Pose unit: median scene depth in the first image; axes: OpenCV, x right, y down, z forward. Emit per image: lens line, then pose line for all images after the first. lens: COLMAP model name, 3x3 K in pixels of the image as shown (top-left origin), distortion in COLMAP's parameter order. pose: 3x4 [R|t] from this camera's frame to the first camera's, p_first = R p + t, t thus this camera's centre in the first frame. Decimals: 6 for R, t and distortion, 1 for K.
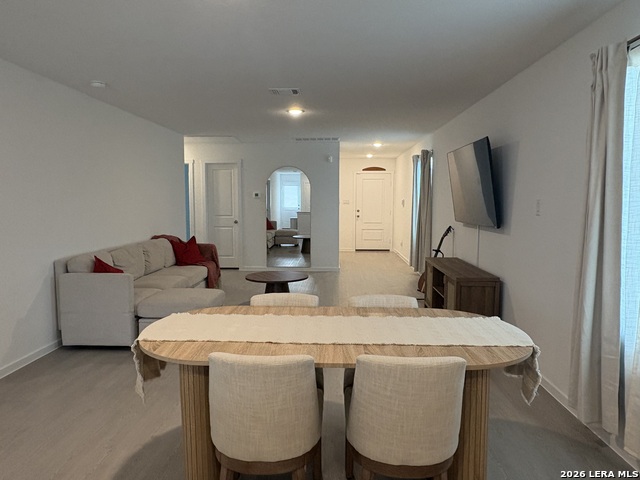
lens RADIAL K [[456.3, 0, 319.8], [0, 456.3, 243.0], [0, 0, 1]] dist [-0.005316, -0.000912]
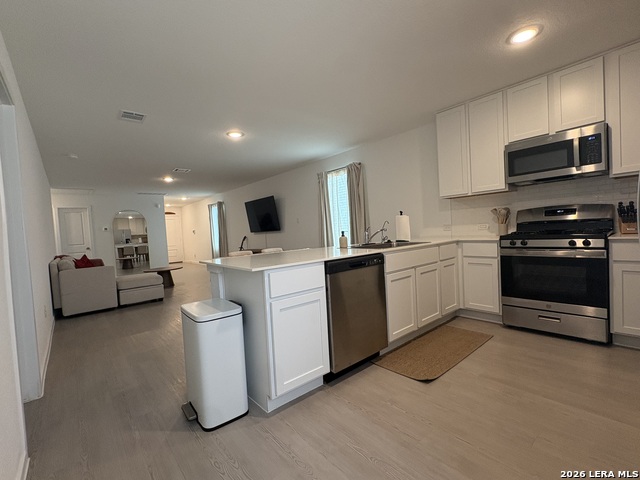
lens RADIAL K [[296.0, 0, 320.9], [0, 296.0, 239.5], [0, 0, 1]] dist [0.001351, 0.000193]
pose [[0.733120, -0.066641, 0.676827, -0.296566], [0.124358, 0.991545, -0.037073, 0.056226], [-0.668633, 0.111347, 0.735208, -0.200529]]
